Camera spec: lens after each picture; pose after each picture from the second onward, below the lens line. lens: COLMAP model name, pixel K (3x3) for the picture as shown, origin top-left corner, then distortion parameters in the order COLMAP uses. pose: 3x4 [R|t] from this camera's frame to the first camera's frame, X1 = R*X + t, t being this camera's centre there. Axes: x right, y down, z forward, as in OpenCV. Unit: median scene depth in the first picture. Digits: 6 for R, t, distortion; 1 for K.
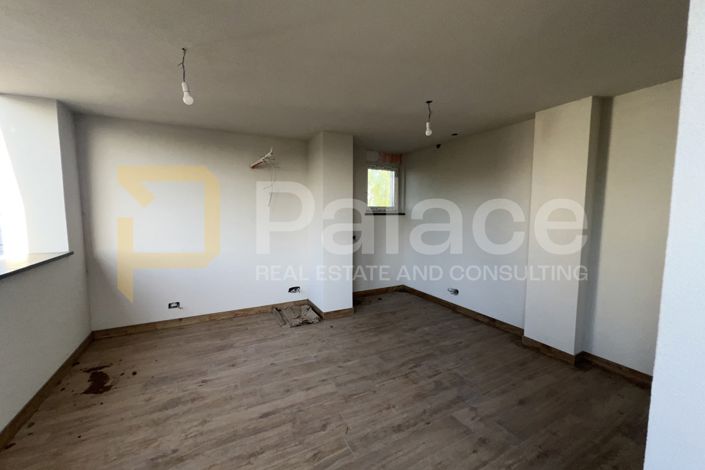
lens RADIAL K [[279.9, 0, 350.1], [0, 279.9, 234.9], [0, 0, 1]] dist [0.000727, 0.000078]
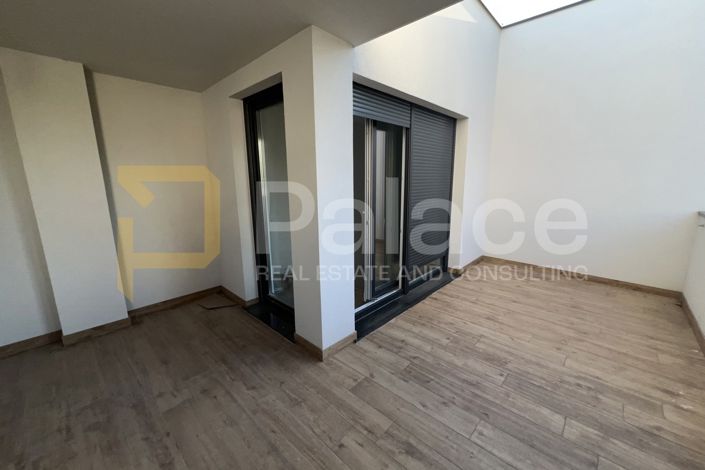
lens RADIAL K [[279.9, 0, 351.0], [0, 279.9, 233.9], [0, 0, 1]] dist [0.000727, 0.000078]
pose [[-0.331823, -0.175352, 0.926901, -0.514216], [0.091799, 0.971906, 0.216730, -0.045893], [-0.938865, 0.157005, -0.306403, 0.562554]]
